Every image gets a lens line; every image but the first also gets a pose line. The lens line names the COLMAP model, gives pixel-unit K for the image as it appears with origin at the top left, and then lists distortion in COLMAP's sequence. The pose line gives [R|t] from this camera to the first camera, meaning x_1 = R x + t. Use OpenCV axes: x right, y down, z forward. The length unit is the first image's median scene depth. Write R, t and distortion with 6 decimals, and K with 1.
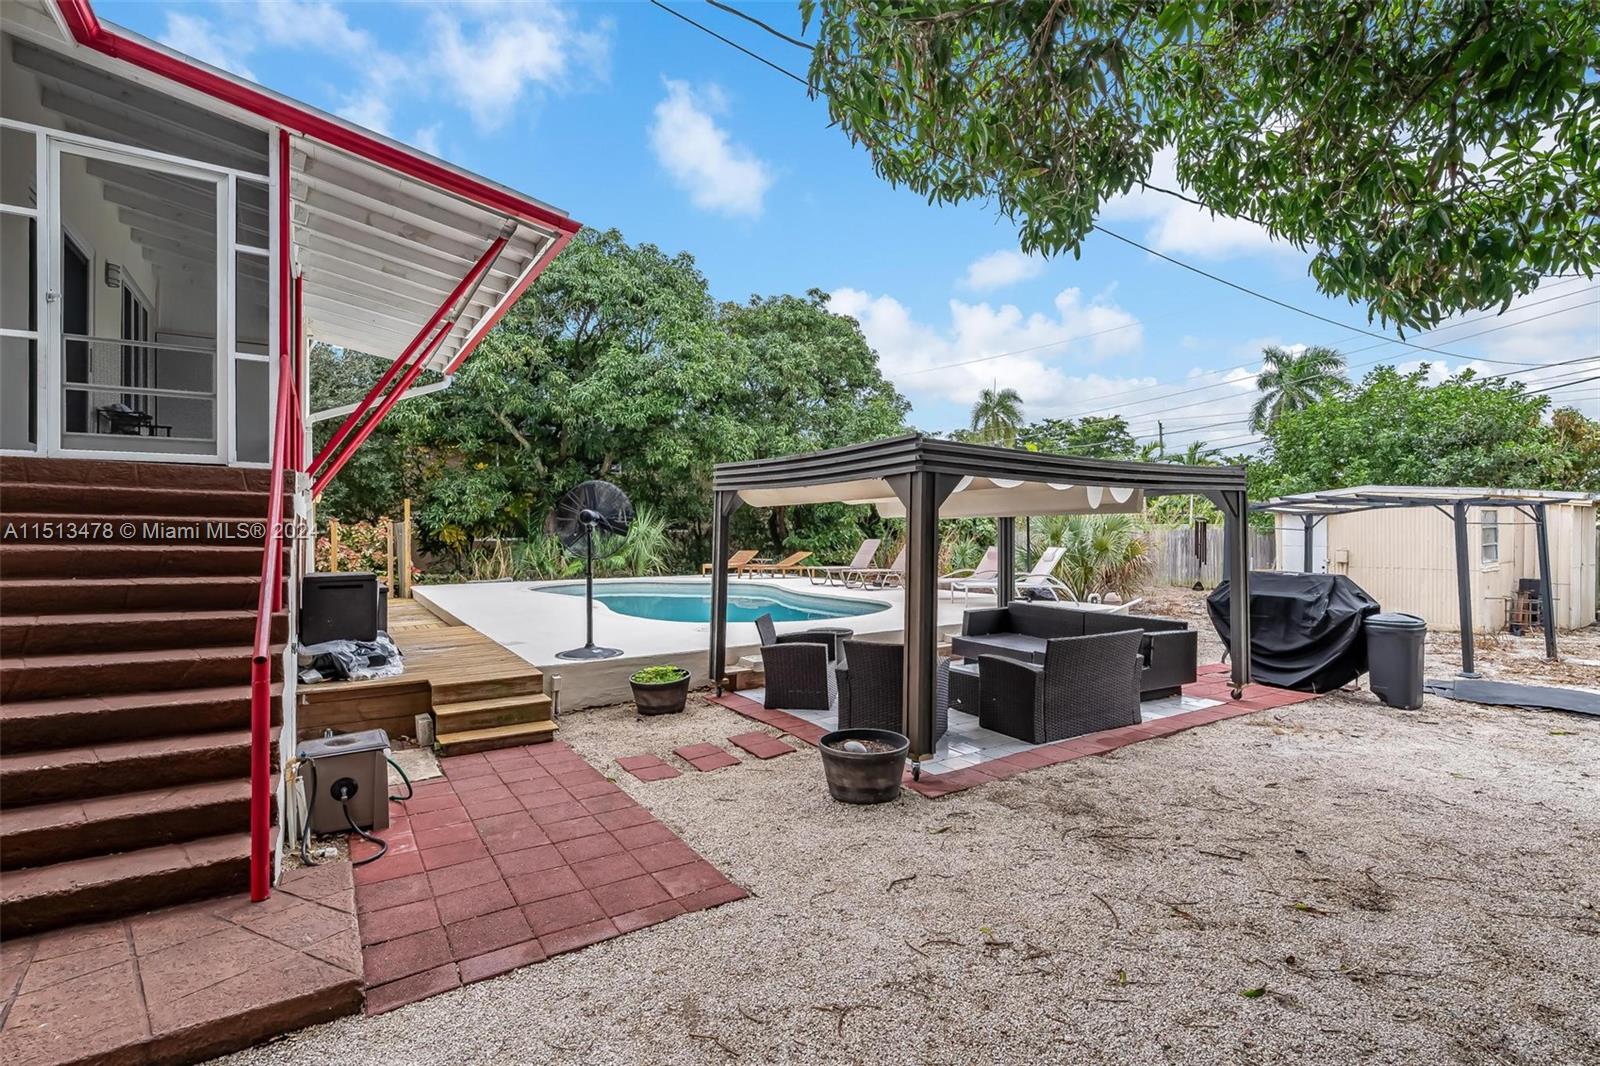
lens RADIAL K [[727.0, 0, 801.3], [0, 727.0, 530.4], [0, 0, 1]] dist [0.002968, -0.001929]
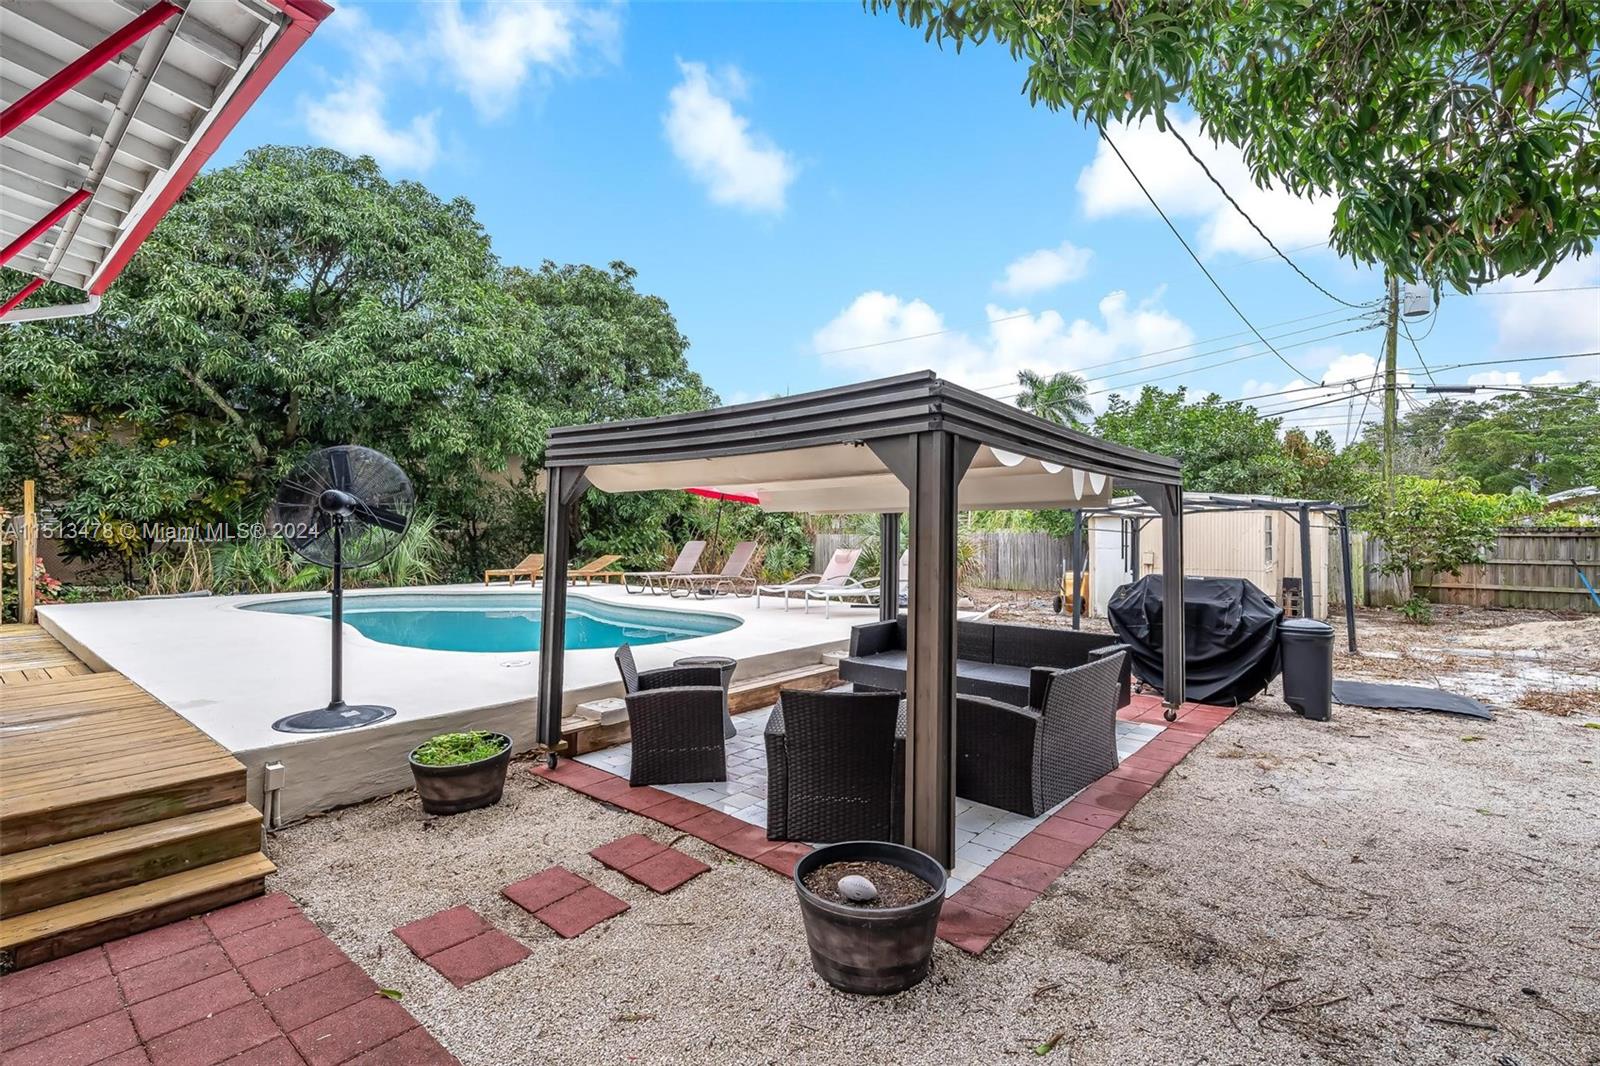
lens RADIAL K [[727.0, 0, 800.4], [0, 727.0, 529.4], [0, 0, 1]] dist [0.002968, -0.001929]
pose [[0.956805, 0.007841, 0.290623, -0.077396], [-0.006261, 0.999960, -0.006368, 0.006098], [-0.290661, 0.004273, 0.956816, 0.237684]]
